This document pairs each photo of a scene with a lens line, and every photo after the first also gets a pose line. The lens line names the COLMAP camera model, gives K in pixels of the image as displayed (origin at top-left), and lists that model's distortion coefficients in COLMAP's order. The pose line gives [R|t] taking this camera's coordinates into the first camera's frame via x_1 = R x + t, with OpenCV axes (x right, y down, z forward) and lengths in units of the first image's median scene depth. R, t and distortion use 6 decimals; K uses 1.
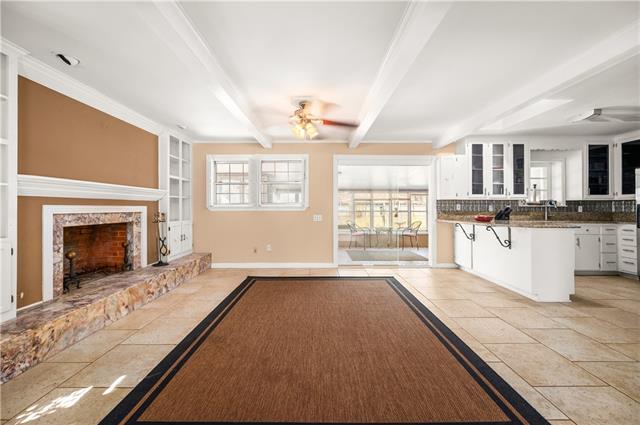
lens RADIAL K [[257.3, 0, 318.9], [0, 257.3, 207.0], [0, 0, 1]] dist [-0.000420, 0.000184]
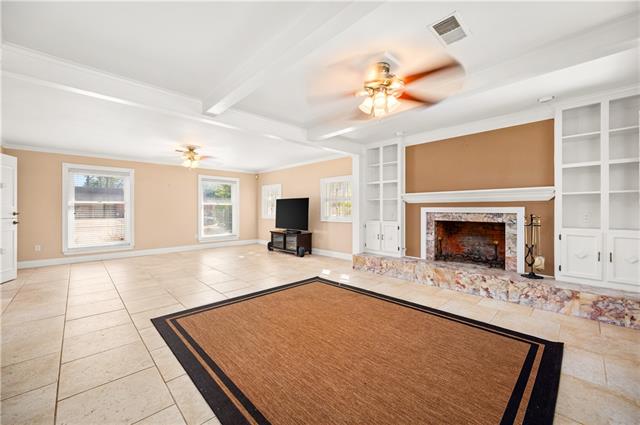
lens RADIAL K [[253.2, 0, 319.8], [0, 253.2, 209.1], [0, 0, 1]] dist [-0.001336, -0.000069]
pose [[-0.722607, 0.003700, -0.691250, 0.530330], [0.004387, 0.999990, 0.000767, 0.000048], [0.691246, -0.002479, -0.722616, 1.299998]]
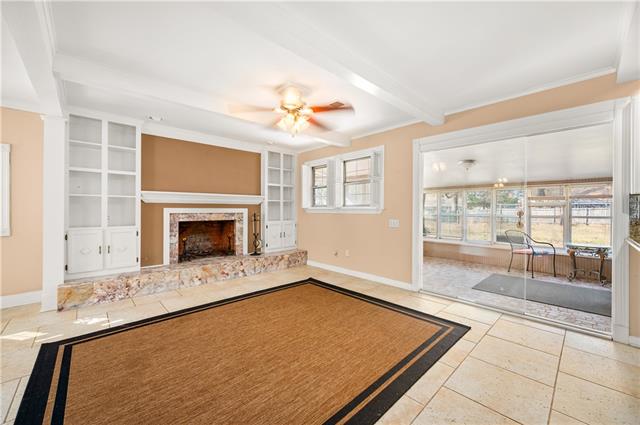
lens RADIAL K [[253.2, 0, 319.8], [0, 253.2, 209.1], [0, 0, 1]] dist [-0.001336, -0.000069]
pose [[0.681972, 0.001610, -0.731377, 0.602509], [-0.001120, 0.999999, 0.001158, -0.002101], [0.731378, 0.000029, 0.681973, 0.438389]]
